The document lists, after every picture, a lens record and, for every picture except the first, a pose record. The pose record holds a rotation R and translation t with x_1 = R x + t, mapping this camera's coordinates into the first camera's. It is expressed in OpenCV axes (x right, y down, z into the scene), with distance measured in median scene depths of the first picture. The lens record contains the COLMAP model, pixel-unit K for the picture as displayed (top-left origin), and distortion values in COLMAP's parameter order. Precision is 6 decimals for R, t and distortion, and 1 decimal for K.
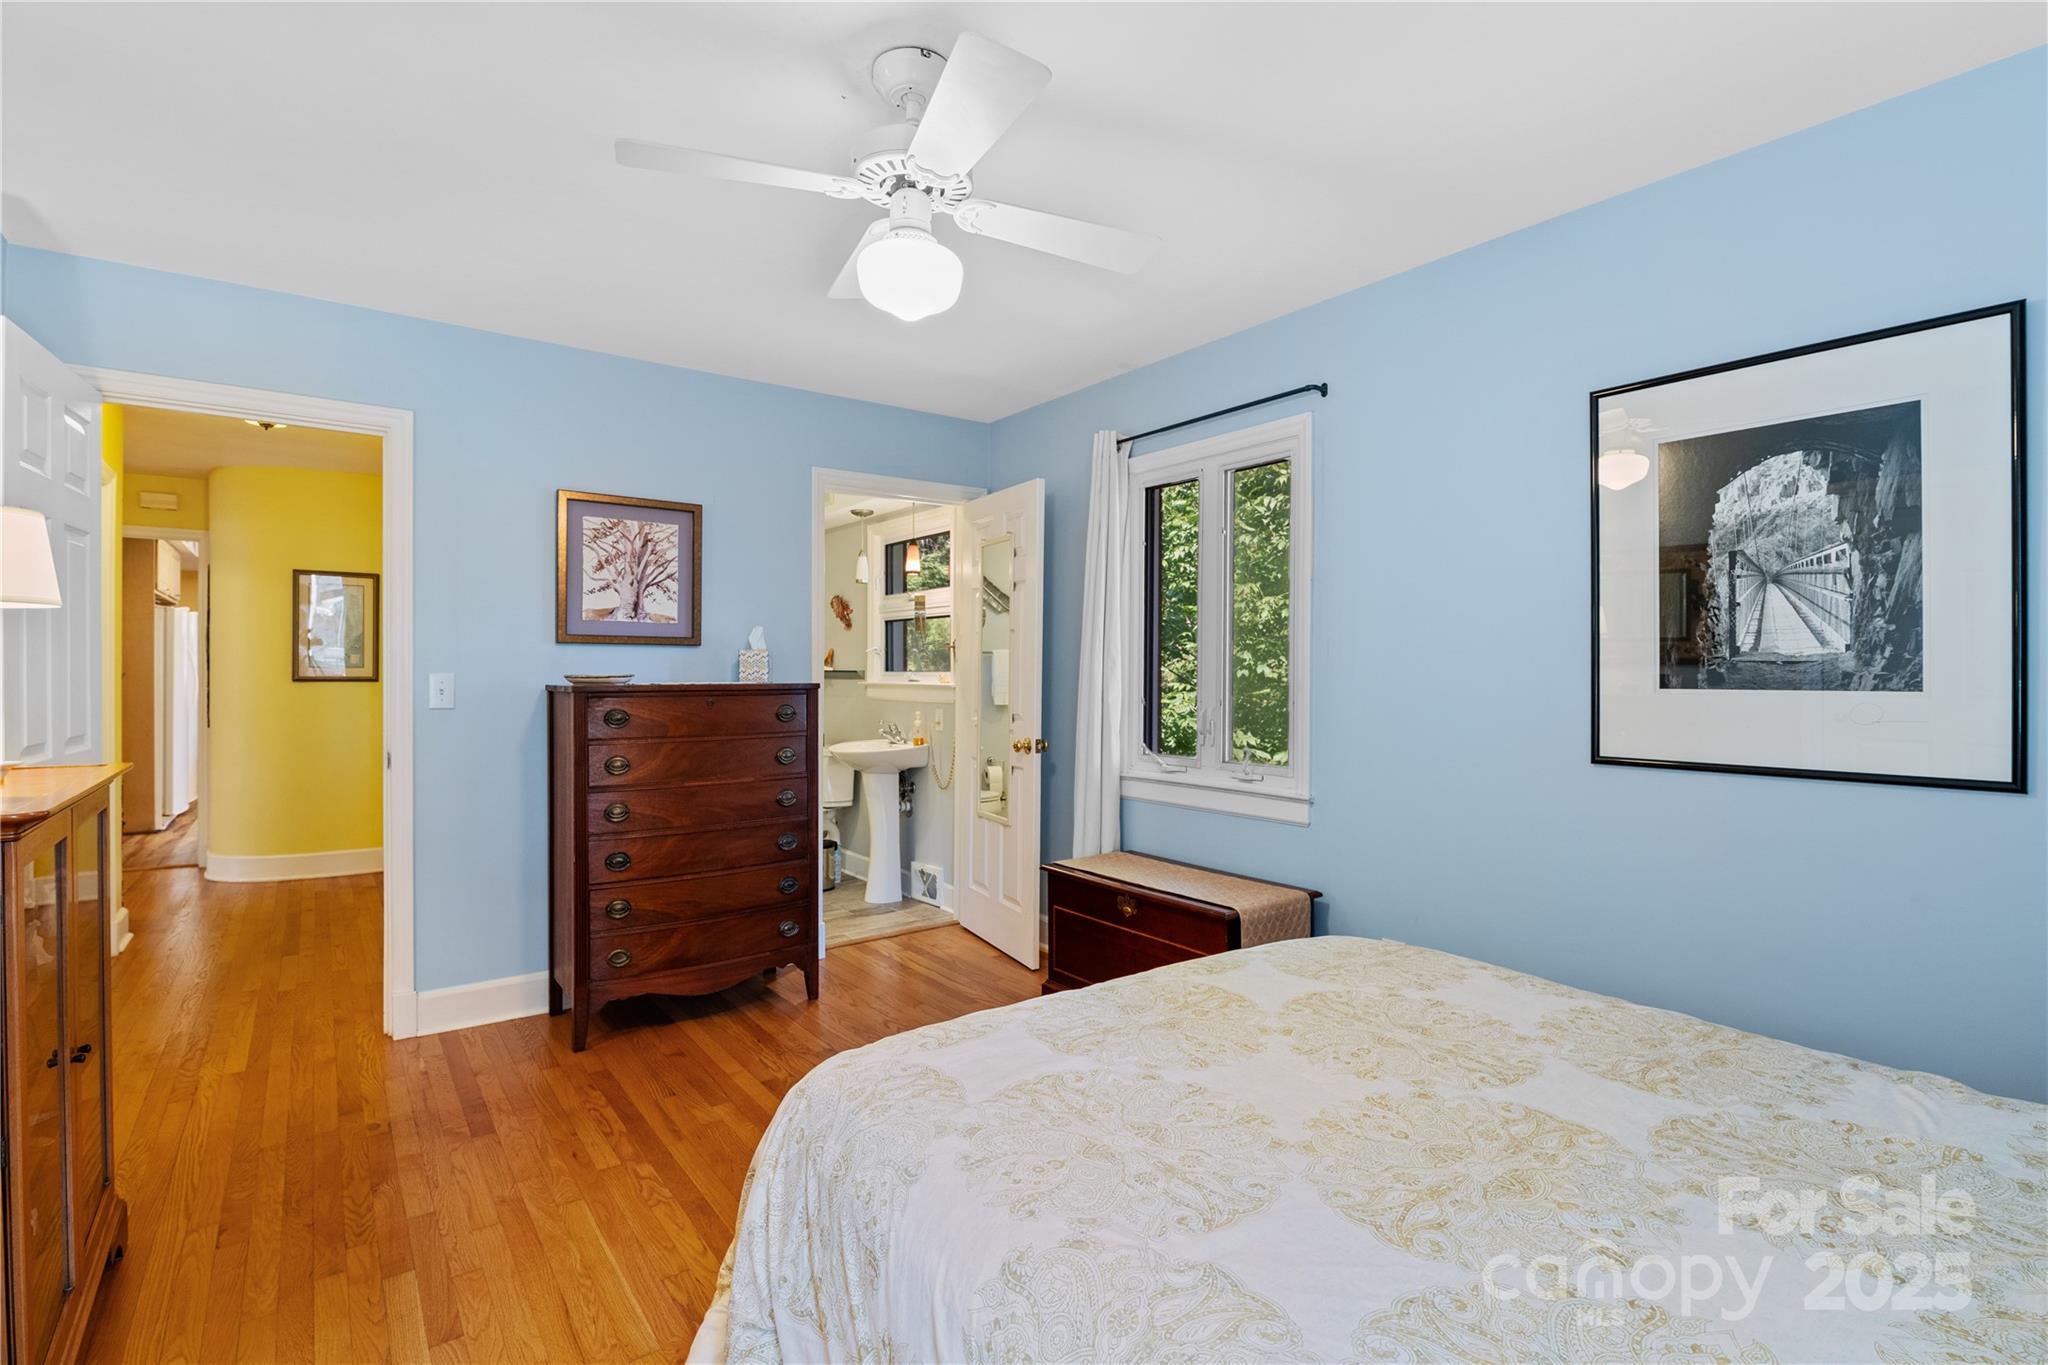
lens RADIAL K [[962.1, 0, 1022.7], [0, 962.1, 676.2], [0, 0, 1]] dist [0.013220, -0.000135]
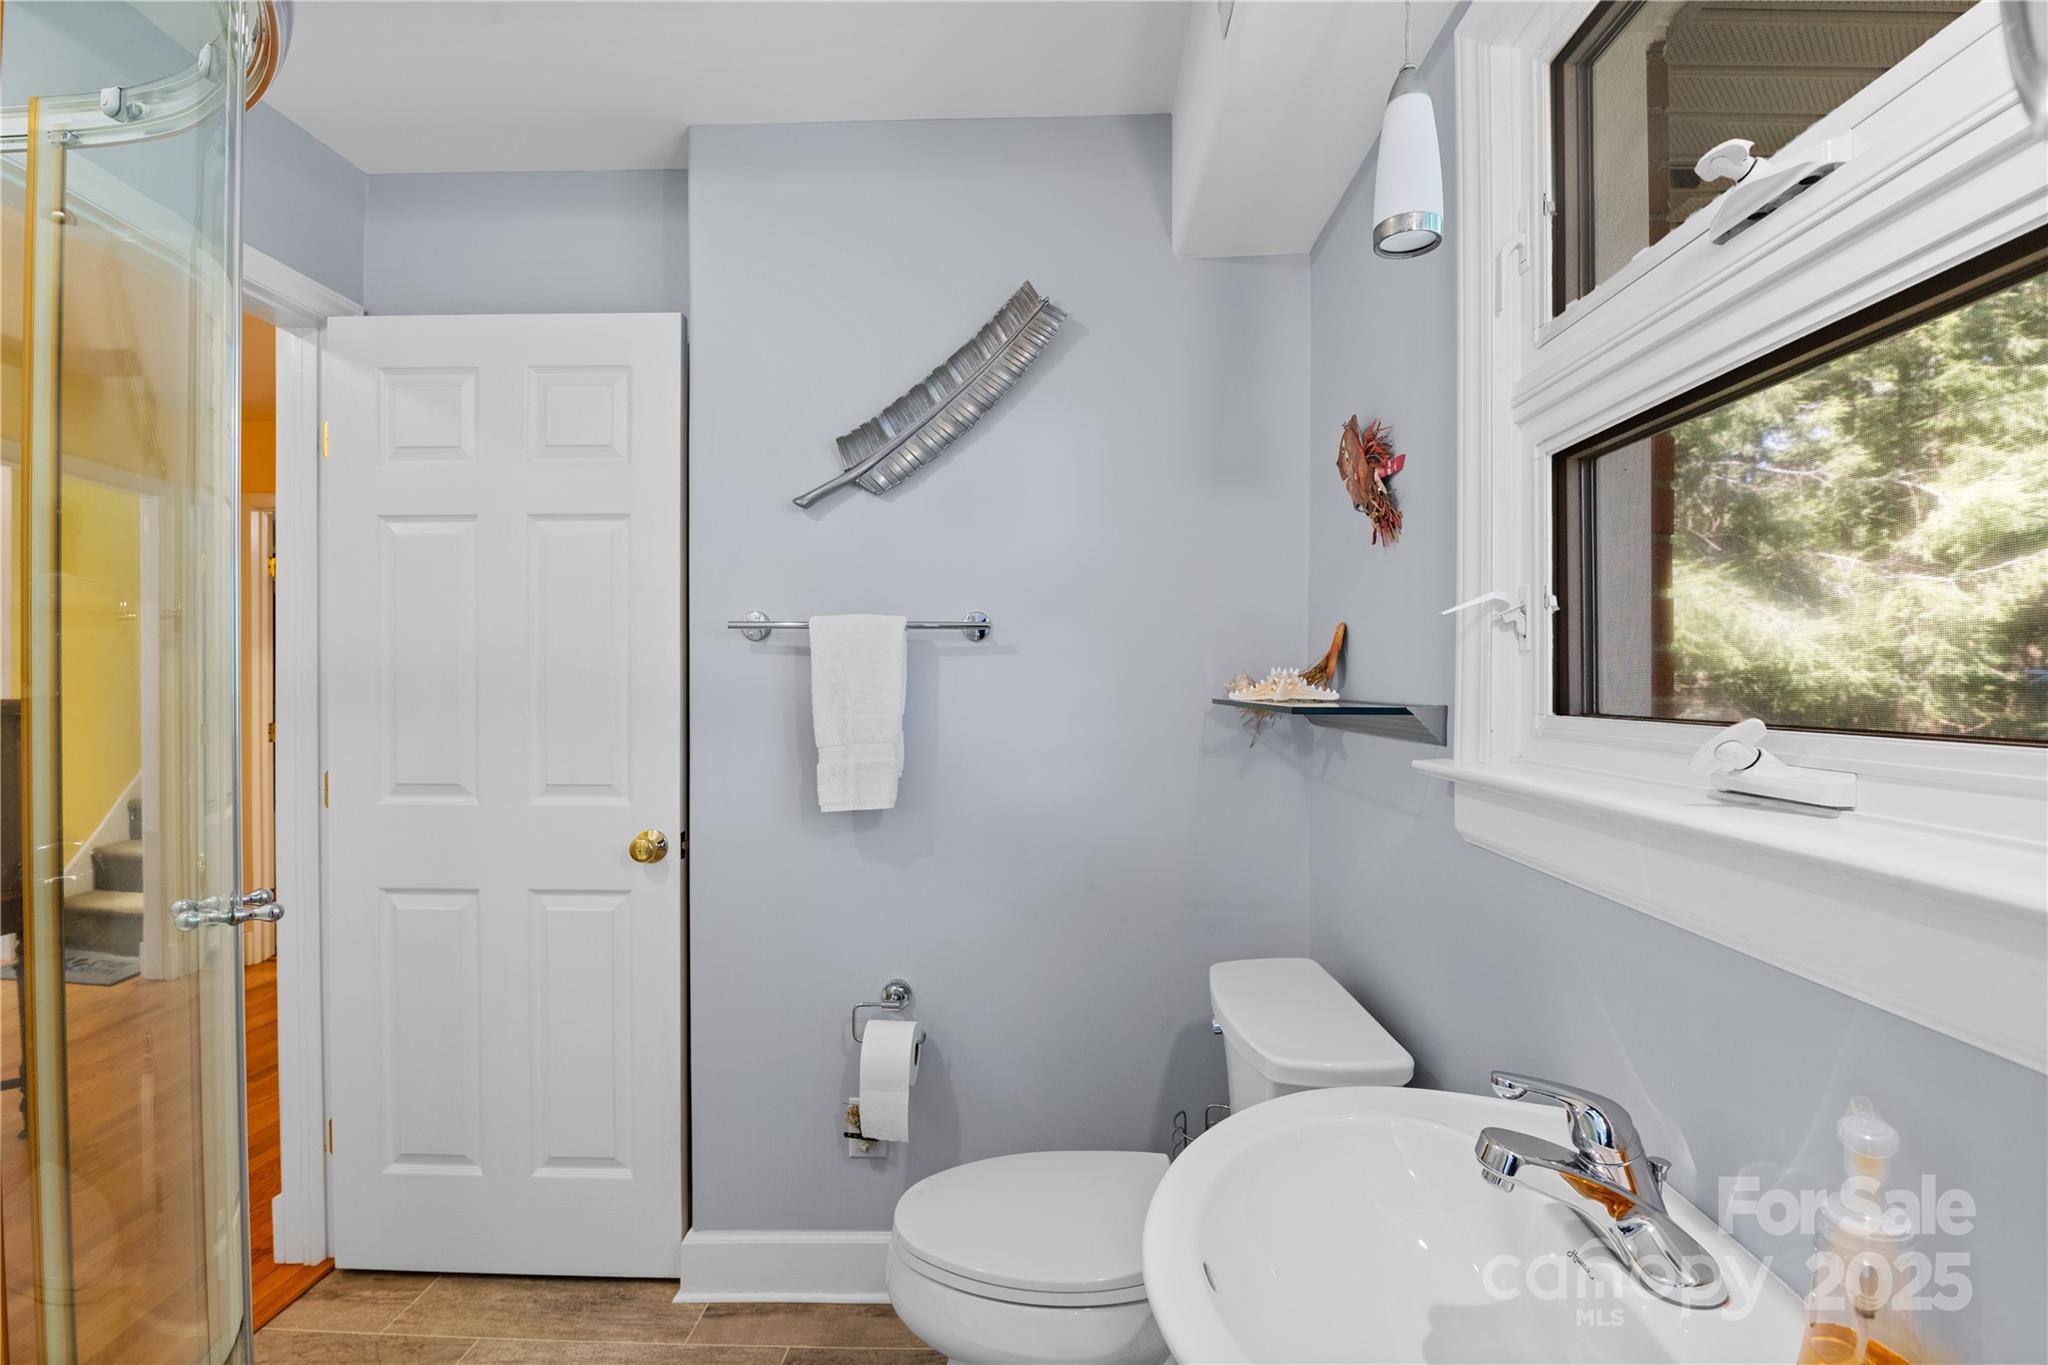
lens RADIAL K [[962.1, 0, 1022.7], [0, 962.1, 690.6], [0, 0, 1]] dist [0.013220, -0.000135]
pose [[0.784717, -0.003916, -0.619842, -0.103542], [-0.001043, 0.999970, -0.007637, -0.007960], [0.619853, 0.006639, 0.784690, 0.764704]]
